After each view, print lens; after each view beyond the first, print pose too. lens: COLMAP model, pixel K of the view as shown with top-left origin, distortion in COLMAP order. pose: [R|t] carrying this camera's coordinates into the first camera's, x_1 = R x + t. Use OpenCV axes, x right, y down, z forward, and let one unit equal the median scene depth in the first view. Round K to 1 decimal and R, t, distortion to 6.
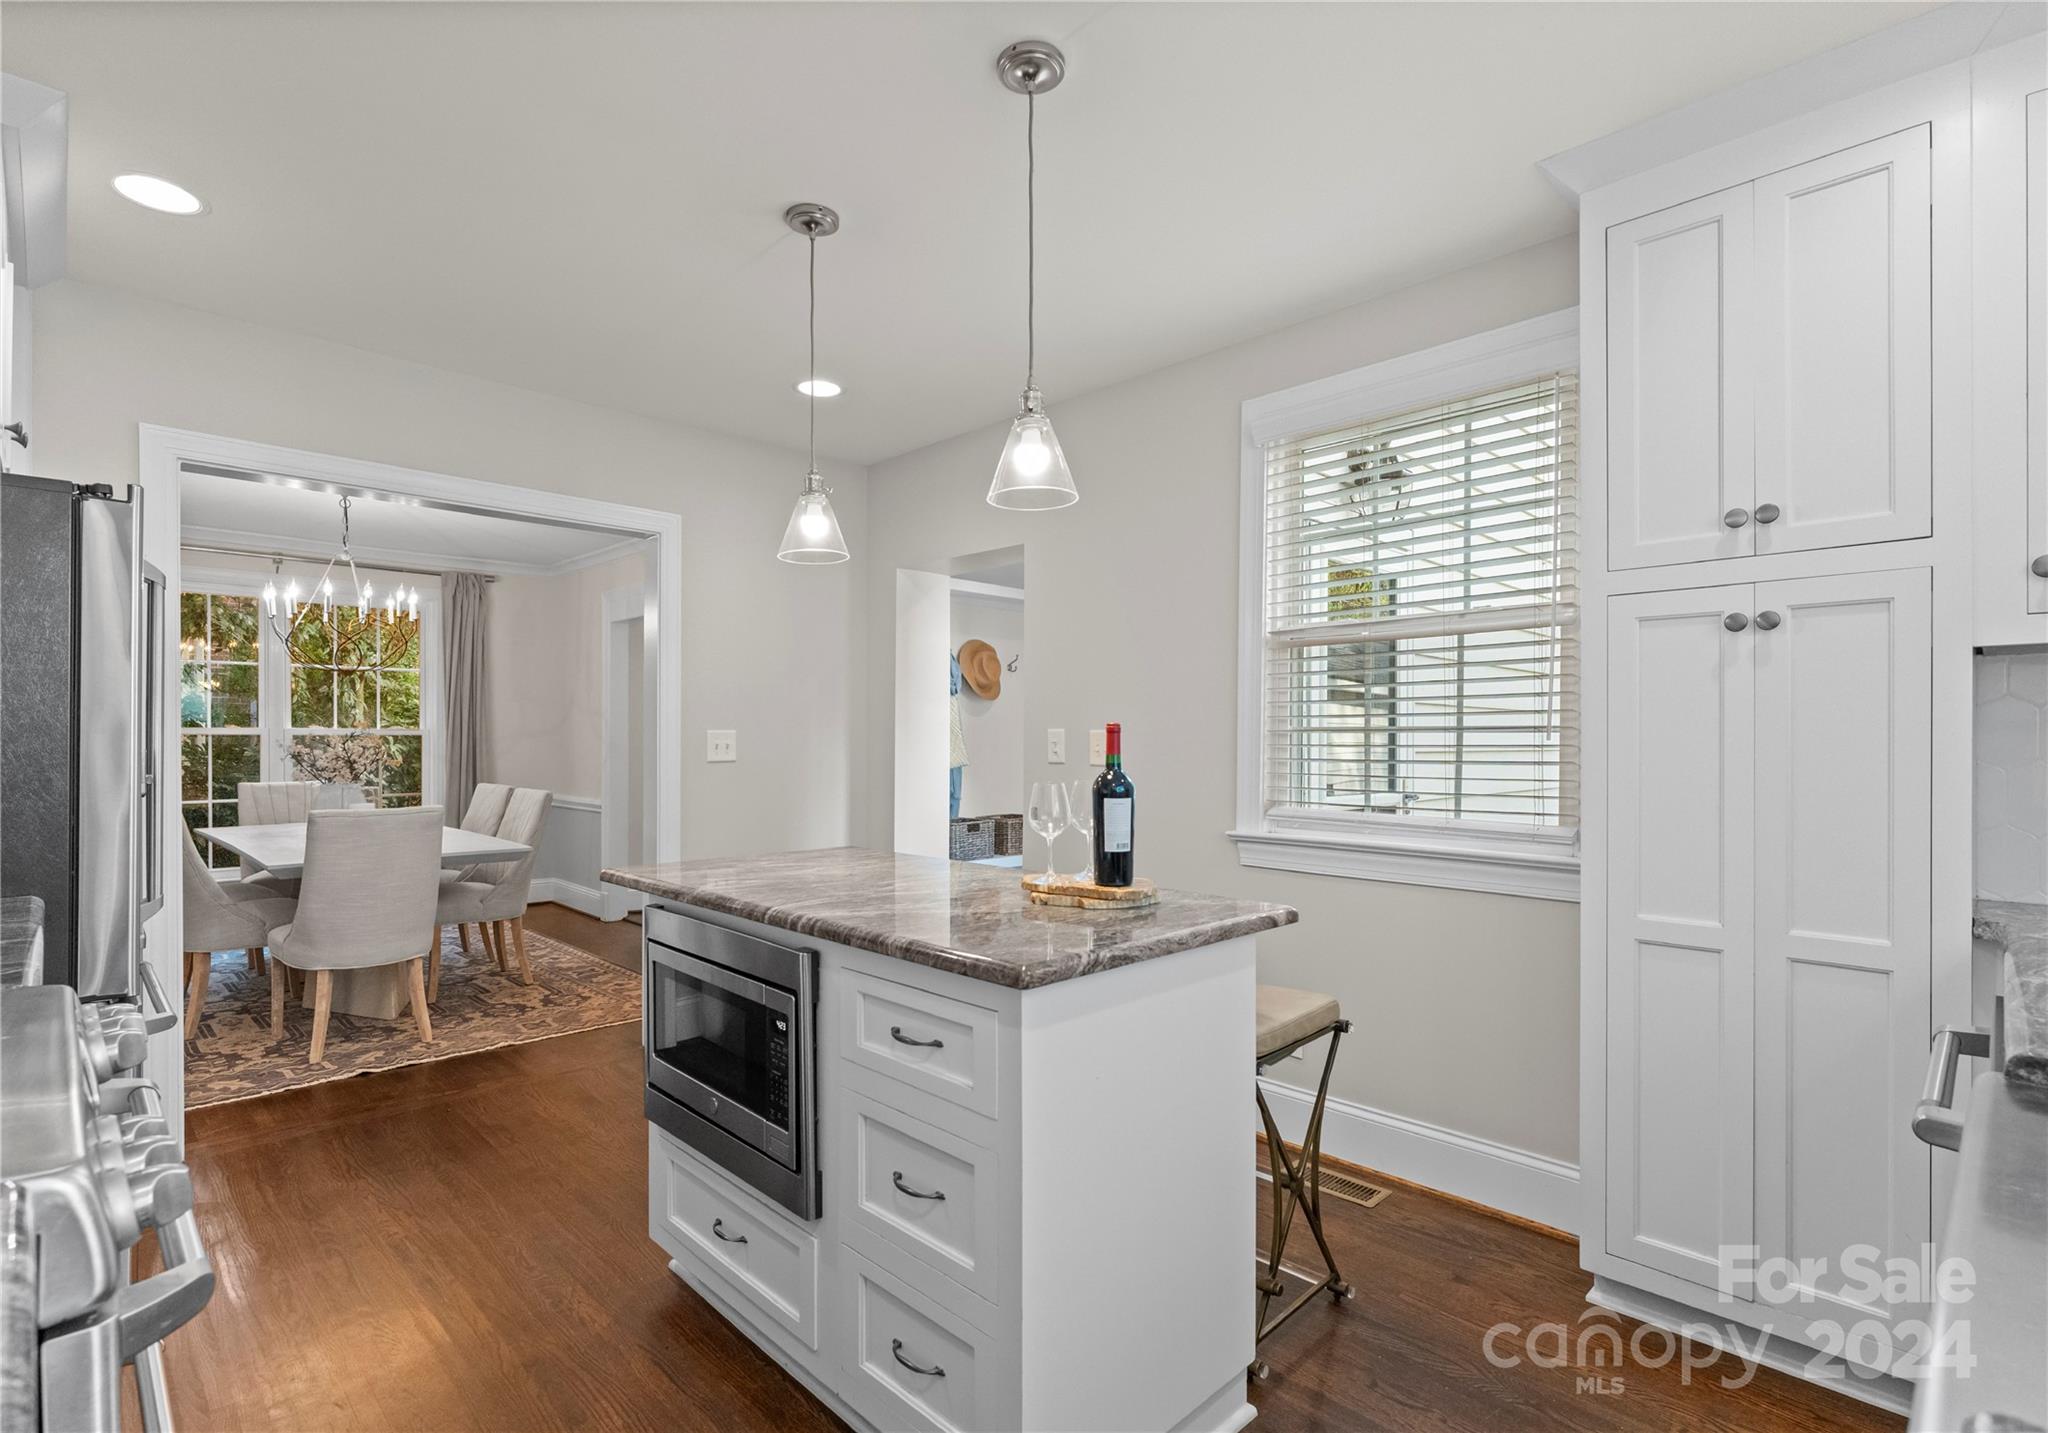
lens RADIAL K [[982.1, 0, 994.9], [0, 982.1, 737.2], [0, 0, 1]] dist [-0.003975, 0.000155]
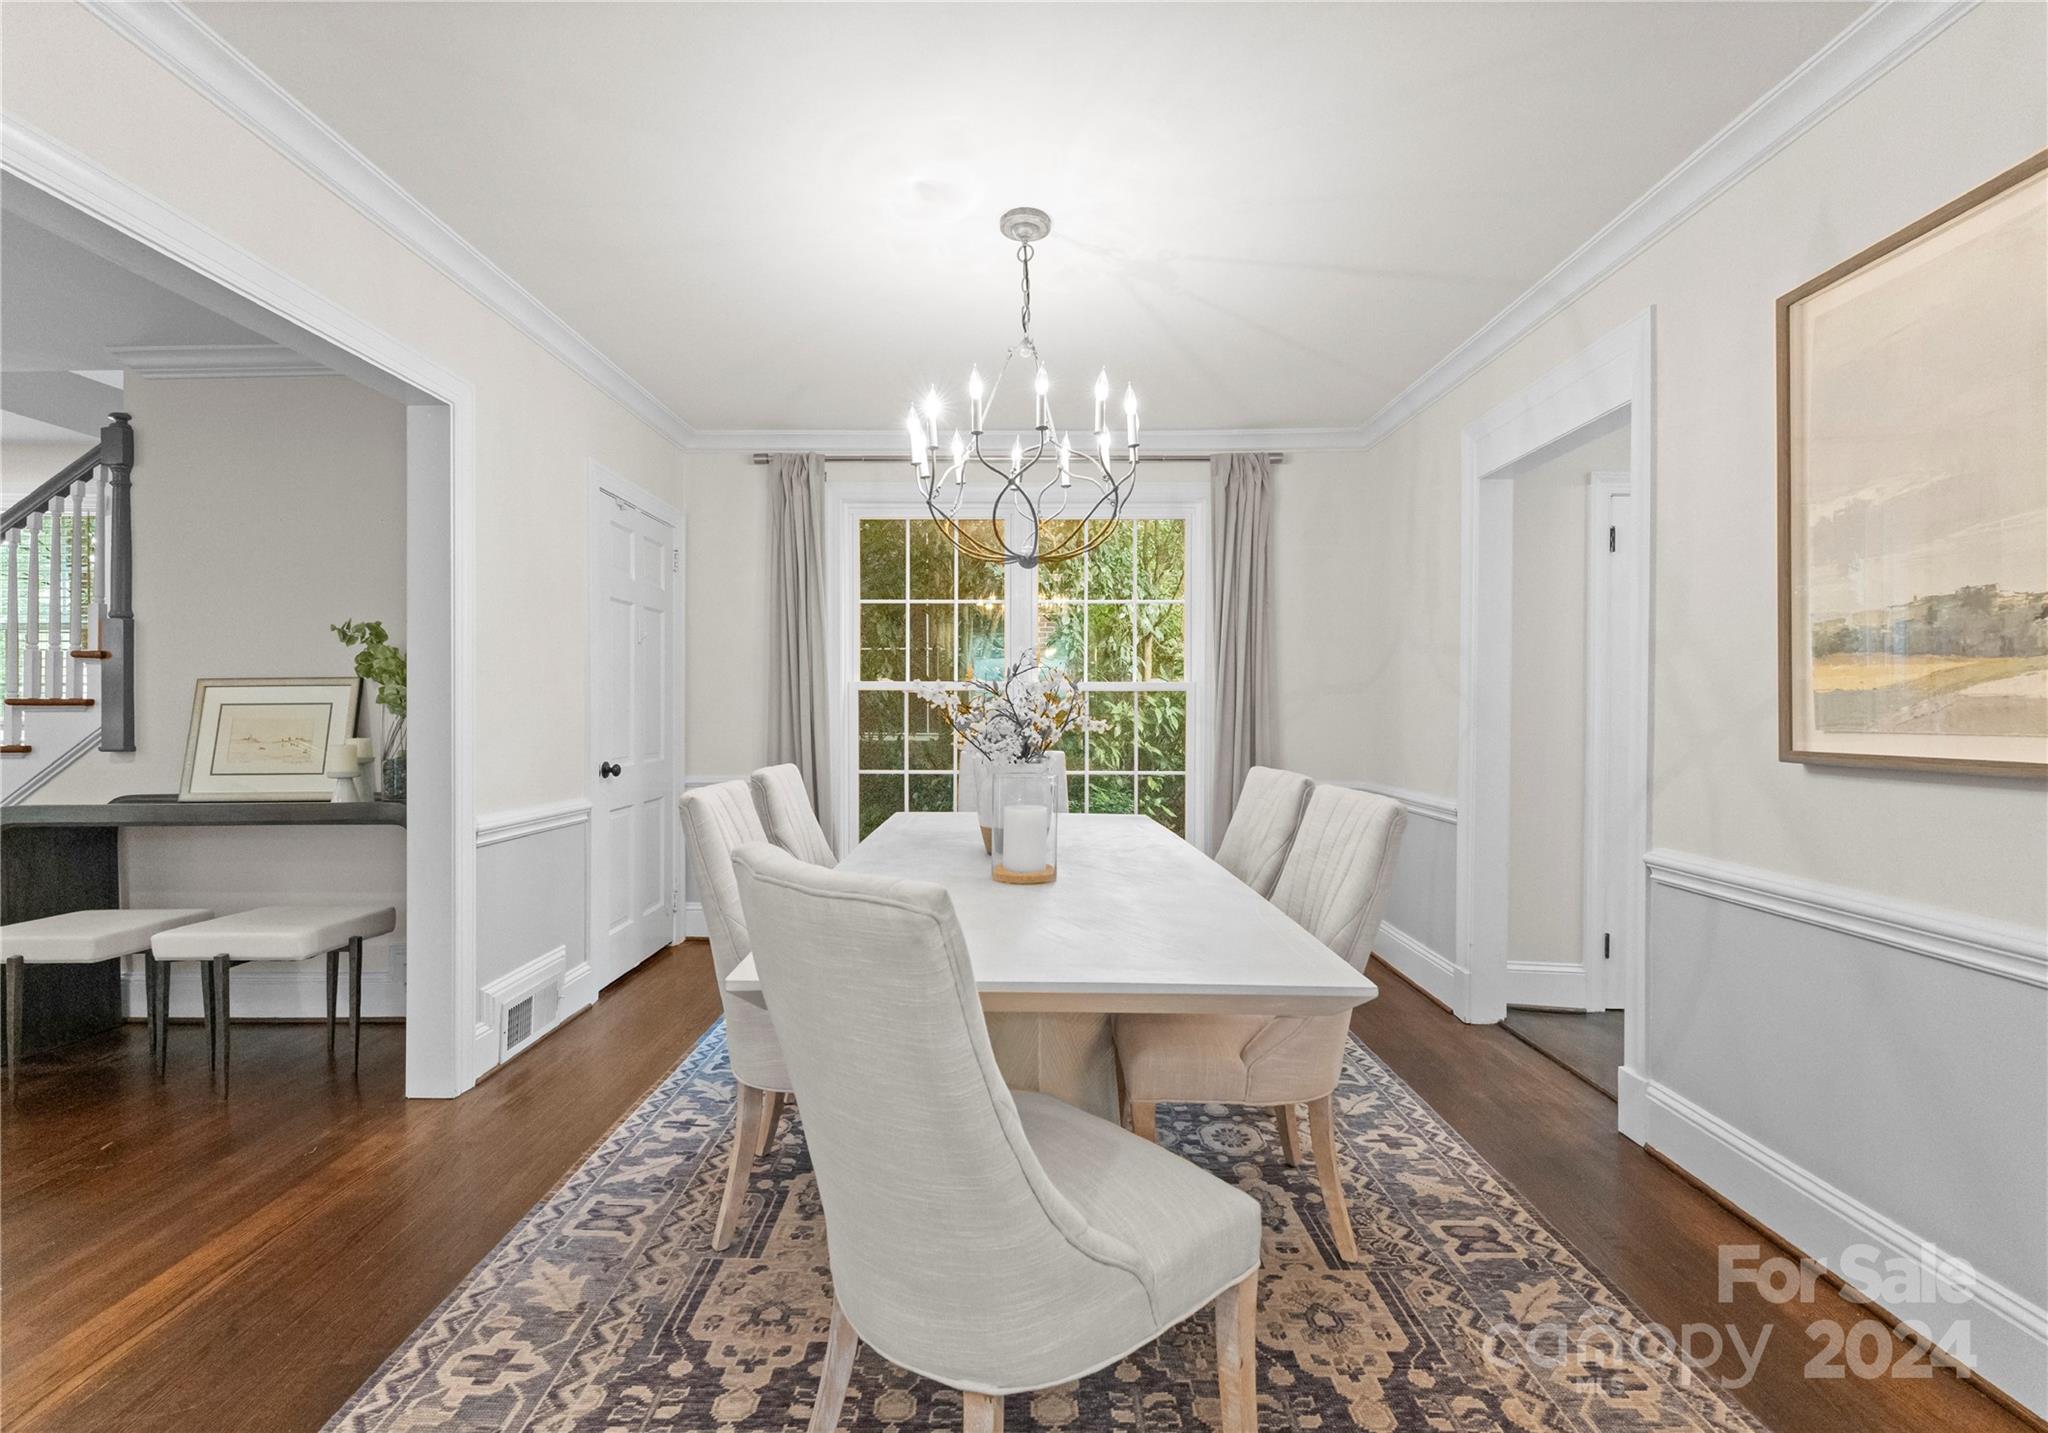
lens RADIAL K [[871.6, 0, 1013.1], [0, 871.6, 714.1], [0, 0, 1]] dist [-0.001645, -0.000963]
pose [[0.713379, 0.004402, -0.700764, -0.293380], [-0.002708, 0.999990, 0.003525, 0.016572], [0.700773, -0.000617, 0.713384, 0.586332]]
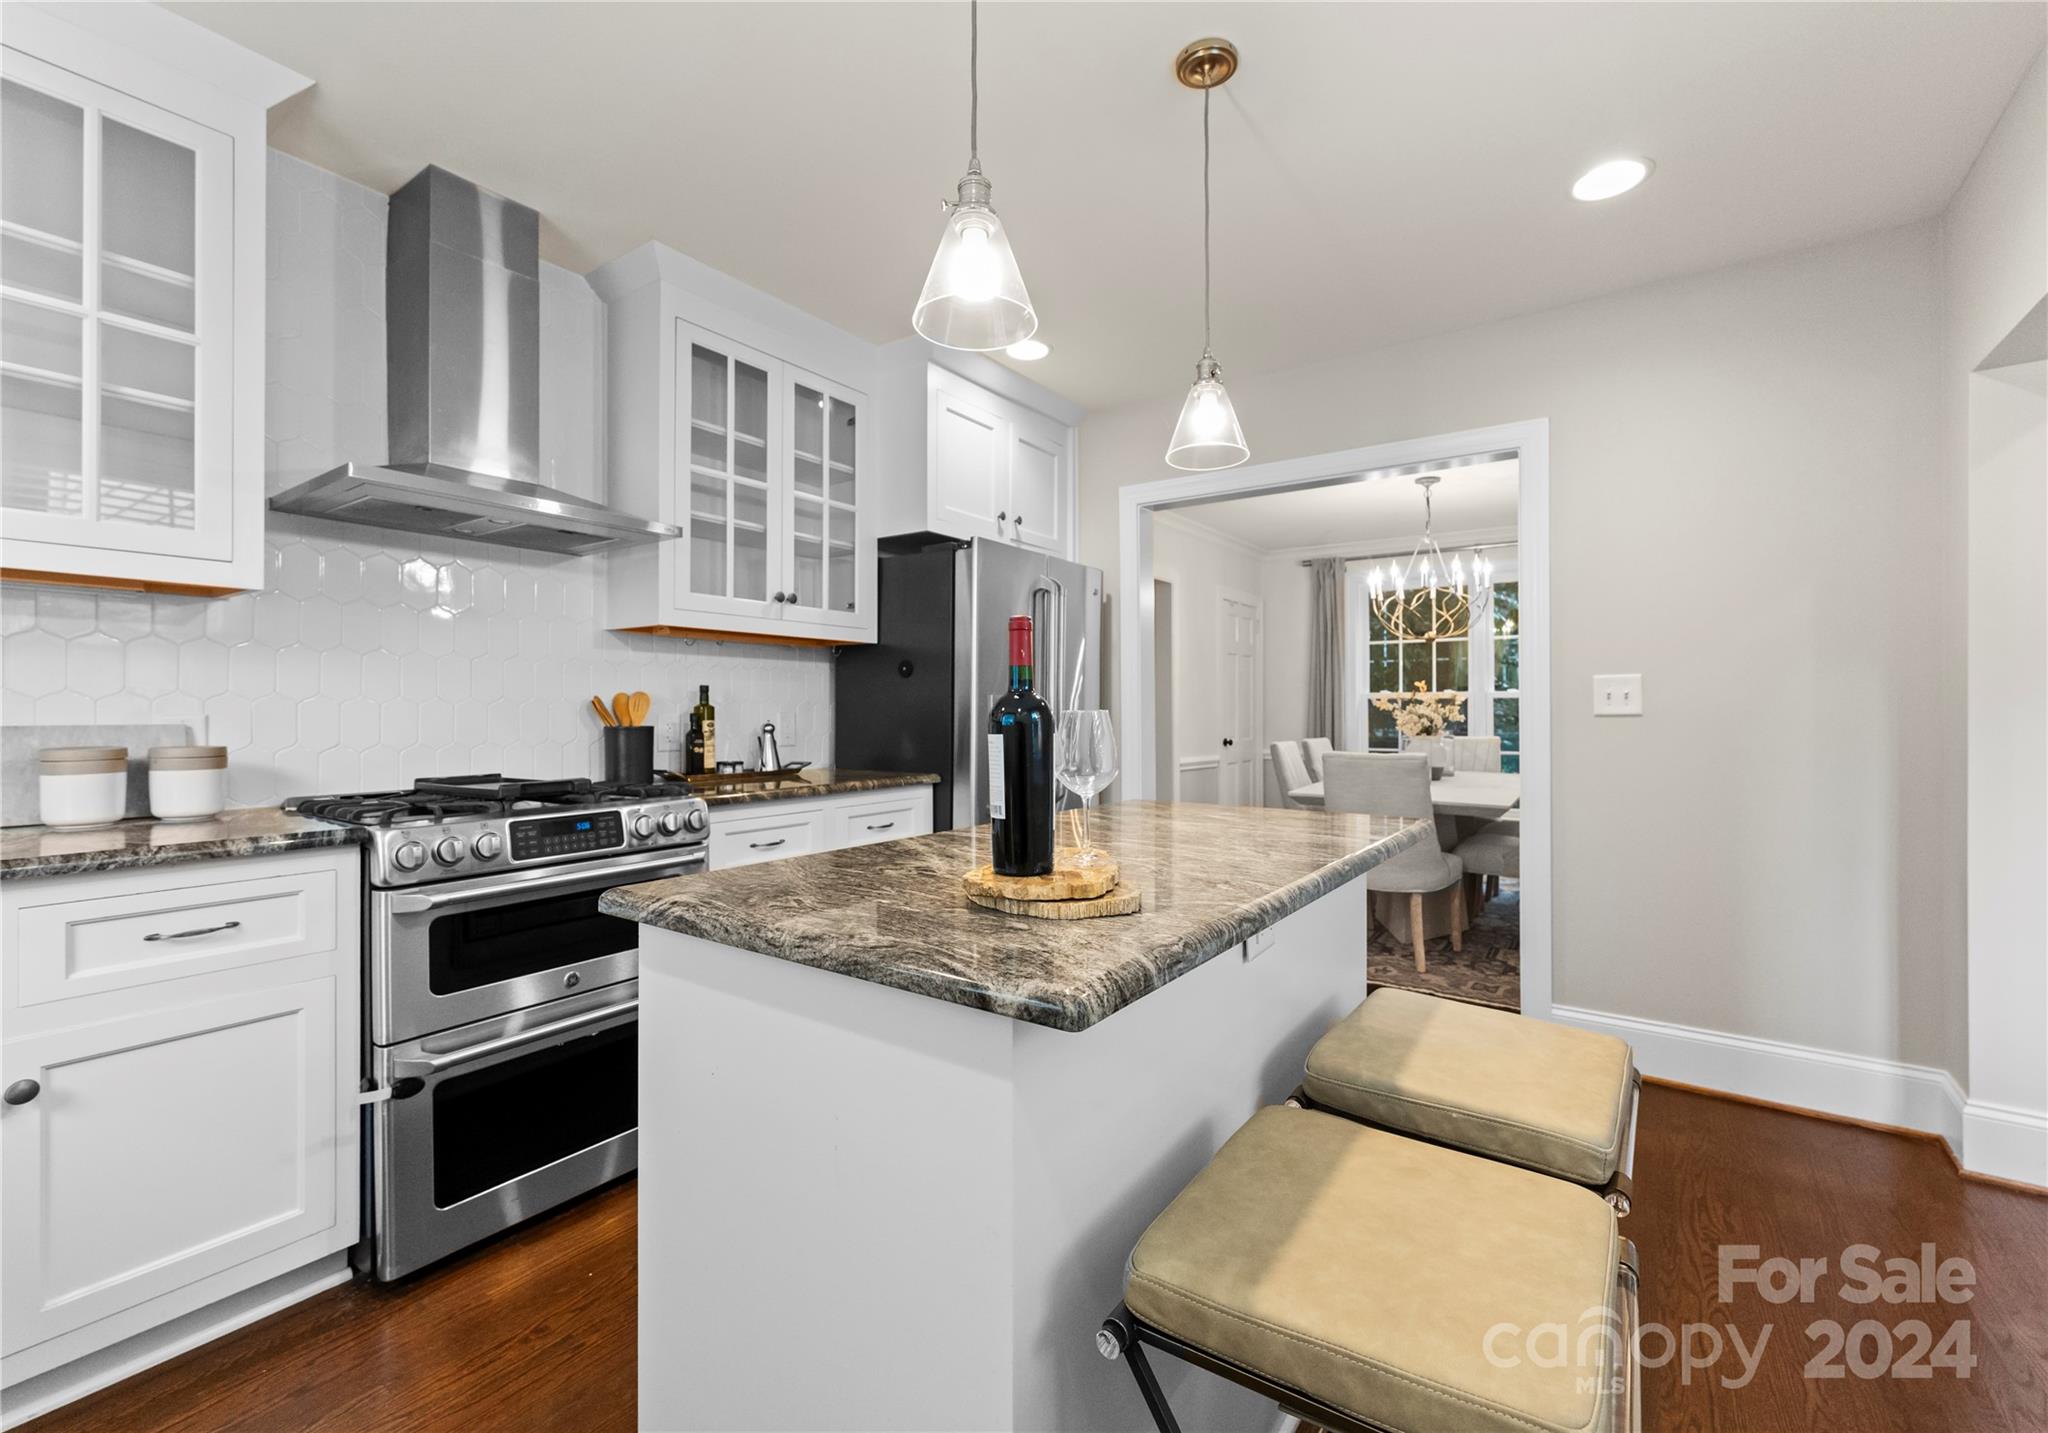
lens RADIAL K [[871.6, 0, 1028.1], [0, 871.6, 707.3], [0, 0, 1]] dist [-0.001645, -0.000963]
pose [[0.199588, -0.003733, -0.979873, 0.222010], [-0.002282, 0.999988, -0.004275, 0.016913], [0.979877, 0.003089, 0.199577, 0.300116]]
